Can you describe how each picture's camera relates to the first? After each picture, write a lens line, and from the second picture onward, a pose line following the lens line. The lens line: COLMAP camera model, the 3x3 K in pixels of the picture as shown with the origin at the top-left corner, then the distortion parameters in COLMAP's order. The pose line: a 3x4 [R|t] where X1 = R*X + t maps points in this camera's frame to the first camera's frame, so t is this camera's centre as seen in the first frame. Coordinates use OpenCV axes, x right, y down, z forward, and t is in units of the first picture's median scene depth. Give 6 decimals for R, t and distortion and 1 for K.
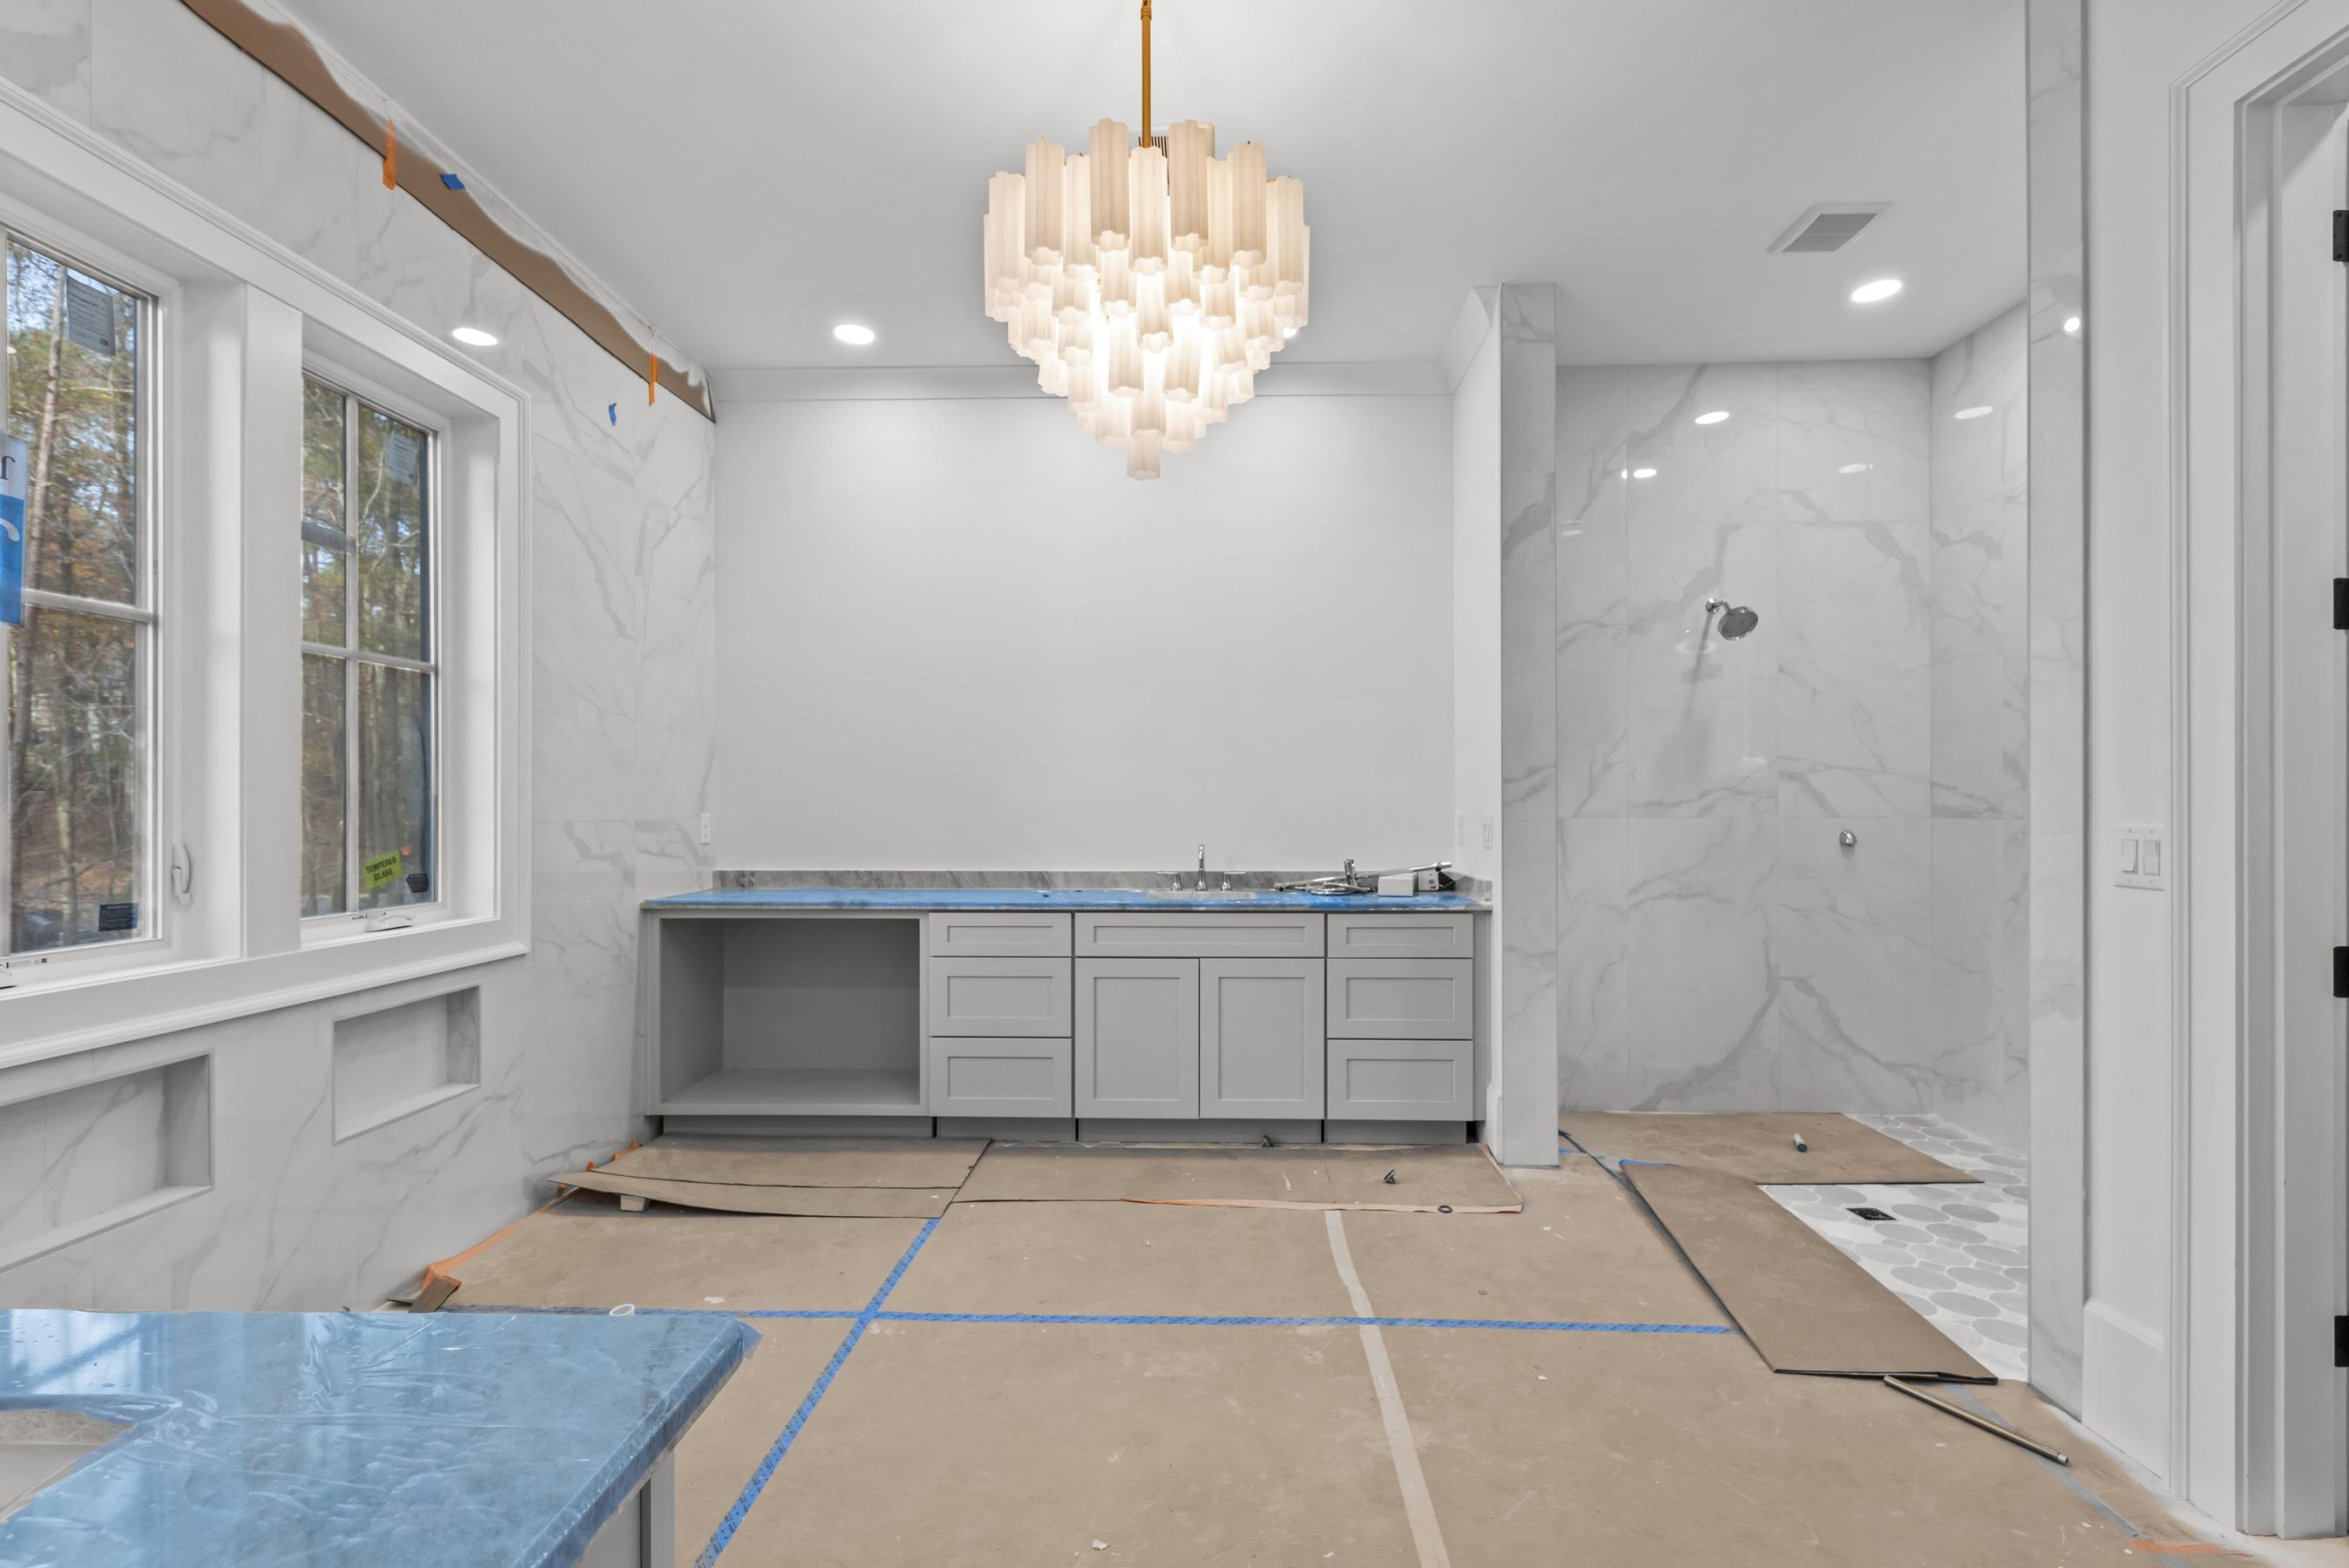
lens RADIAL K [[1047.3, 0, 1176.6], [0, 1047.3, 795.1], [0, 0, 1]] dist [0.008082, -0.005747]
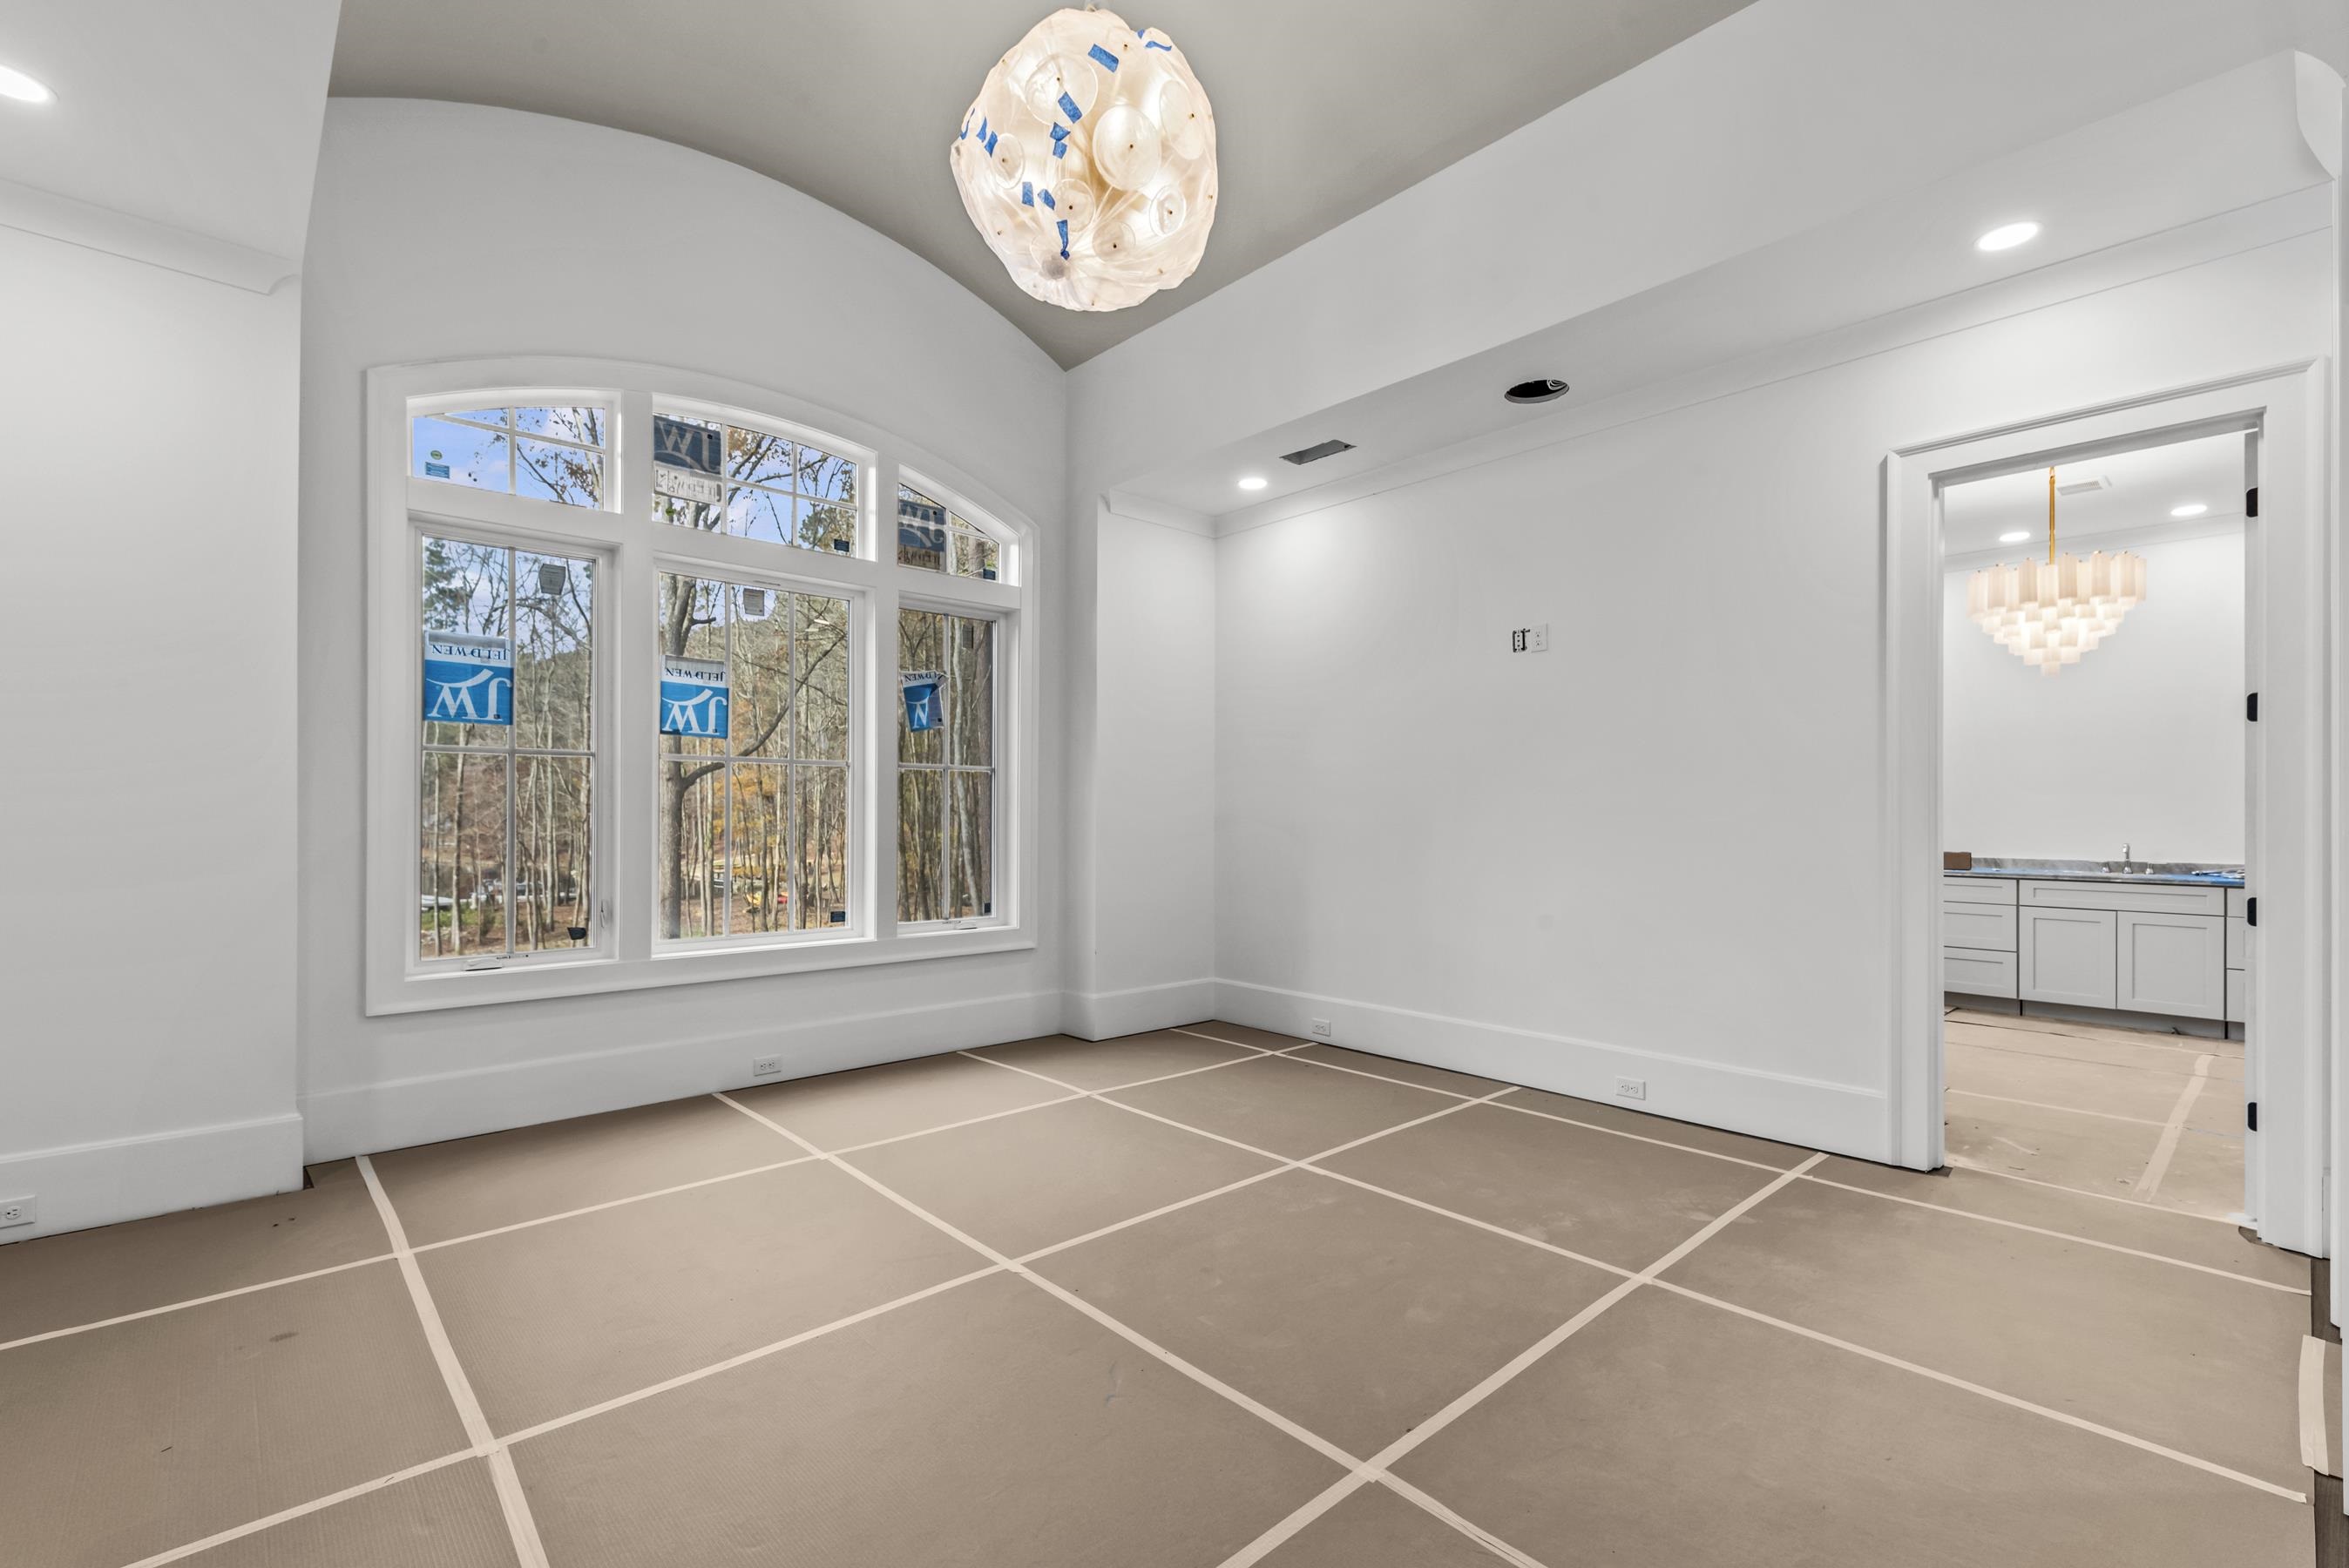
lens RADIAL K [[1047.3, 0, 1180.3], [0, 1047.3, 809.2], [0, 0, 1]] dist [0.008082, -0.005747]
pose [[0.706515, 0.000719, -0.707697, 0.149894], [0.001044, 0.999997, 0.002058, -0.007811], [0.707697, -0.002193, 0.706513, -1.193100]]
